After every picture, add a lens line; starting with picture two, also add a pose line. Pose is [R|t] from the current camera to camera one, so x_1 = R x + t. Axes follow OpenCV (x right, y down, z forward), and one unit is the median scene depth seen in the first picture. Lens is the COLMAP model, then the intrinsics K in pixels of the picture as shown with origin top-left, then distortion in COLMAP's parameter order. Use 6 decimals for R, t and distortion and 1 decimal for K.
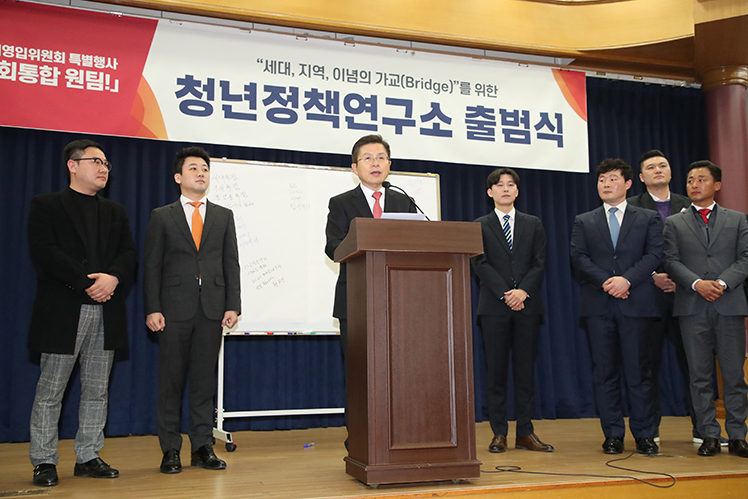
lens RADIAL K [[788.5, 0, 374.0], [0, 788.5, 249.5], [0, 0, 1]] dist [0.083844, 0.040975]
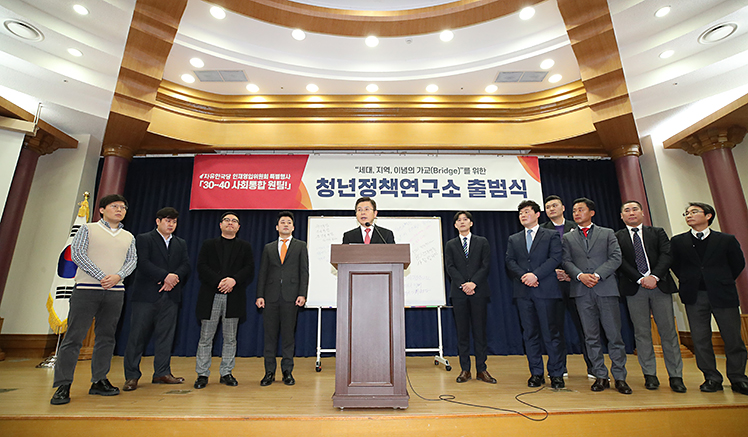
lens RADIAL K [[364.2, 0, 374.0], [0, 364.2, 218.5], [0, 0, 1]] dist [-0.039437, 0.013881]
pose [[0.955264, -0.065565, -0.288397, 0.156903], [0.033338, 0.992774, -0.115275, -0.000524], [0.293871, 0.100503, 0.950547, 0.143658]]
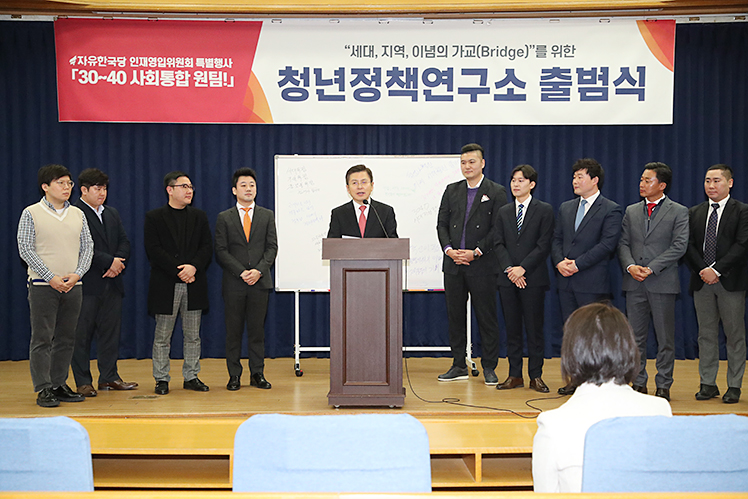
lens RADIAL K [[1033.8, 0, 374.0], [0, 1033.8, 249.5], [0, 0, 1]] dist [0.227657, 0.015952]
pose [[0.949456, 0.012850, -0.313636, 0.374315], [0.033232, 0.989432, 0.141141, -0.158657], [0.312135, -0.144430, 0.938995, -0.460340]]
